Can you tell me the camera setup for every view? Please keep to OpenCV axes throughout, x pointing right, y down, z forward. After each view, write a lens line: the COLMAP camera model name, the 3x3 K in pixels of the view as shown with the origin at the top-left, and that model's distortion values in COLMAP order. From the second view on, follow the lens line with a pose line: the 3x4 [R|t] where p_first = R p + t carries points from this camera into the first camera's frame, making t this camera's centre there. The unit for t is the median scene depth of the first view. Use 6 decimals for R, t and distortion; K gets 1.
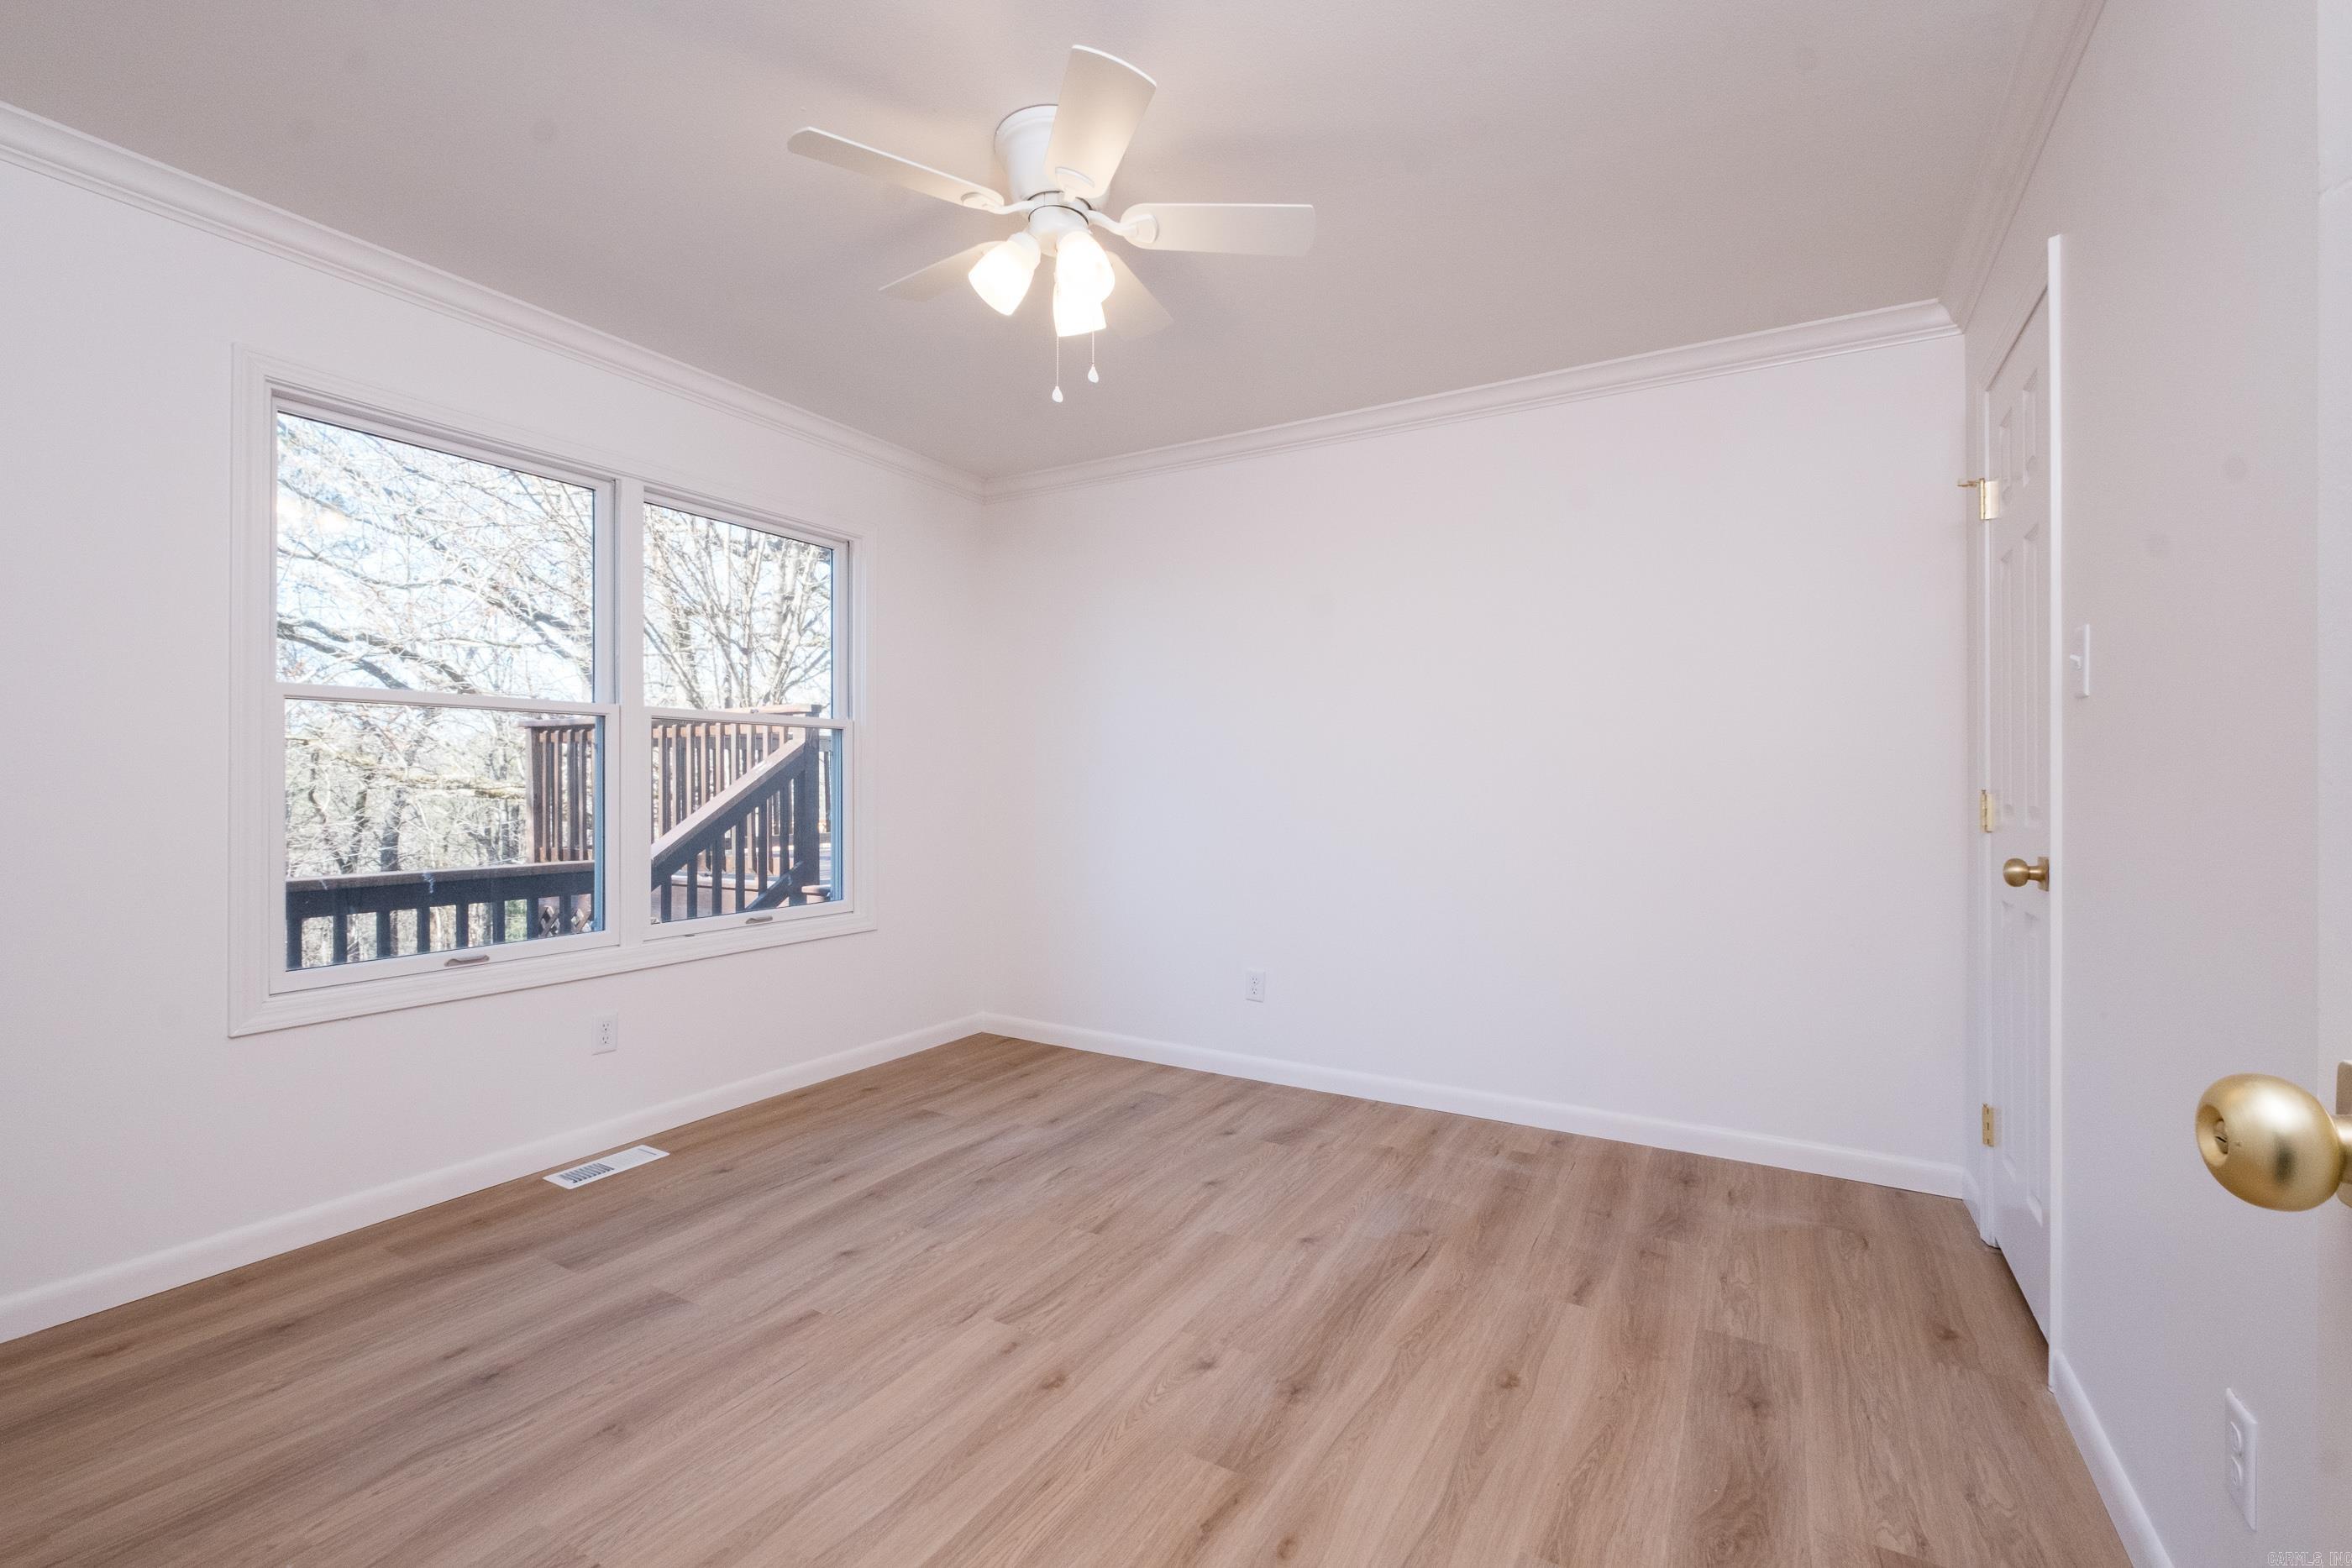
lens RADIAL K [[995.3, 0, 1166.0], [0, 995.3, 786.0], [0, 0, 1]] dist [0.001055, 0.000182]
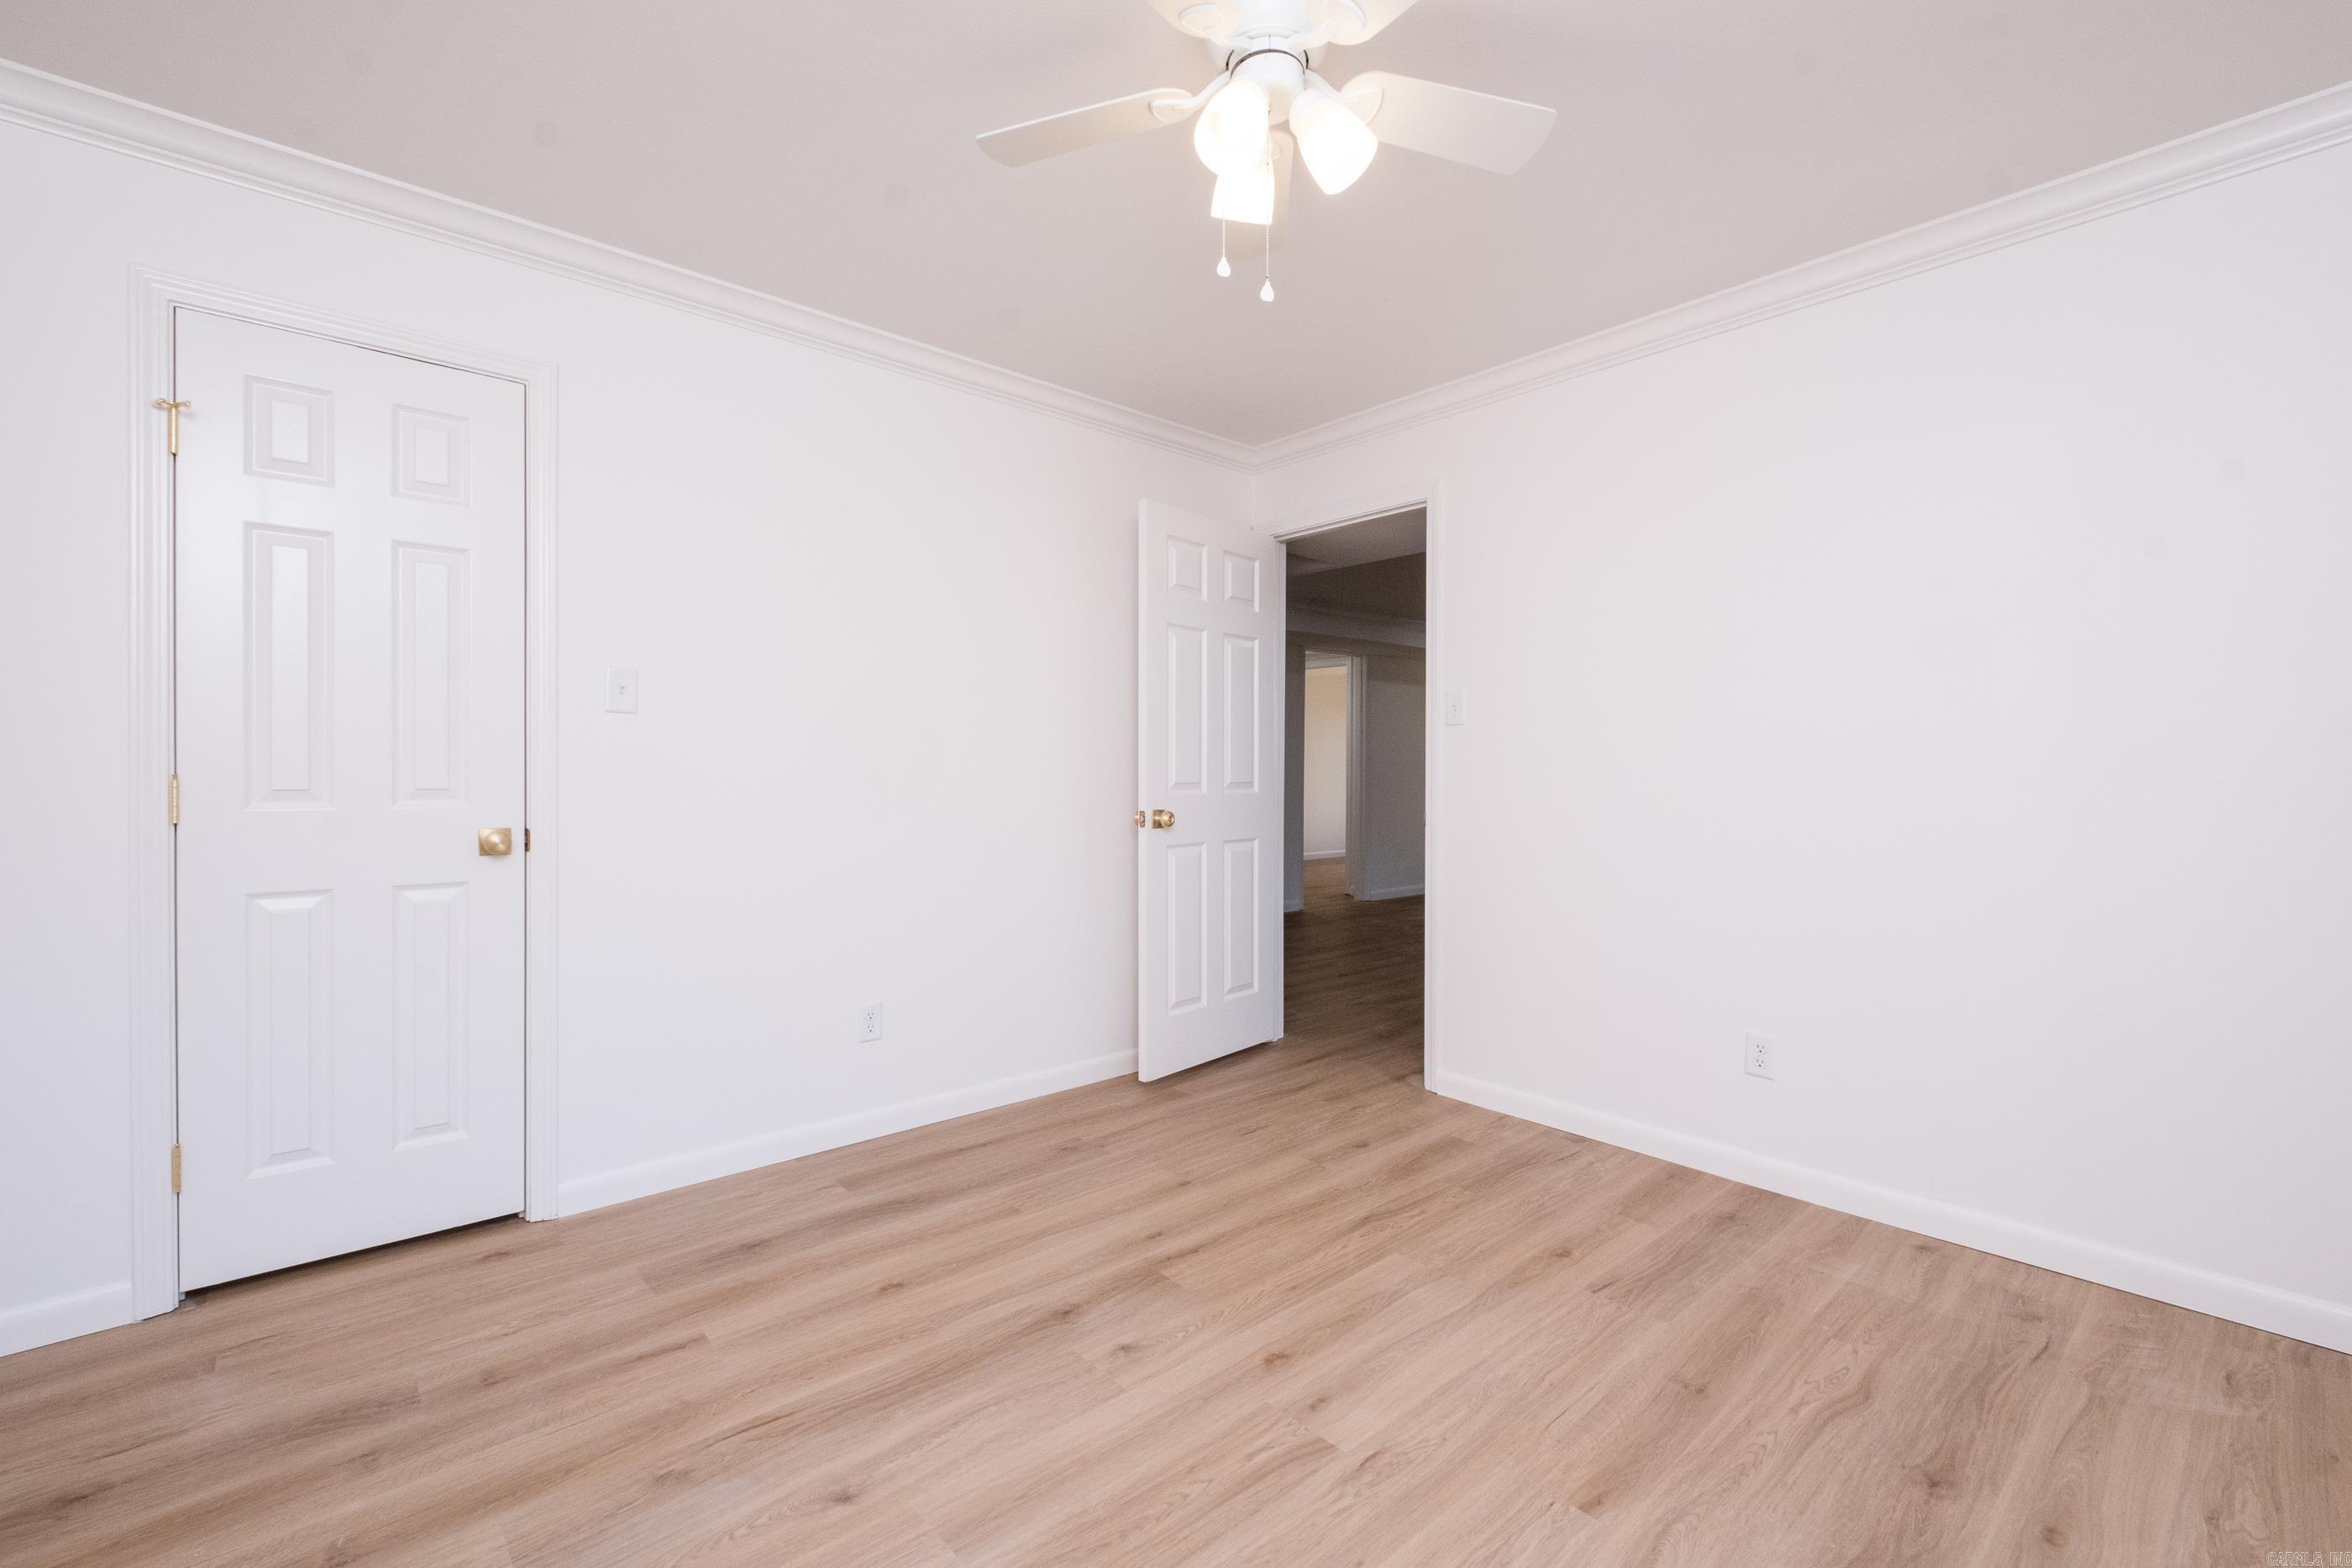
lens RADIAL K [[995.3, 0, 1173.3], [0, 995.3, 779.7], [0, 0, 1]] dist [0.001055, 0.000182]
pose [[-0.951384, -0.006642, 0.307937, -0.306203], [-0.004712, 0.999964, 0.007012, -0.004594], [-0.307972, 0.005220, -0.951381, 1.898157]]
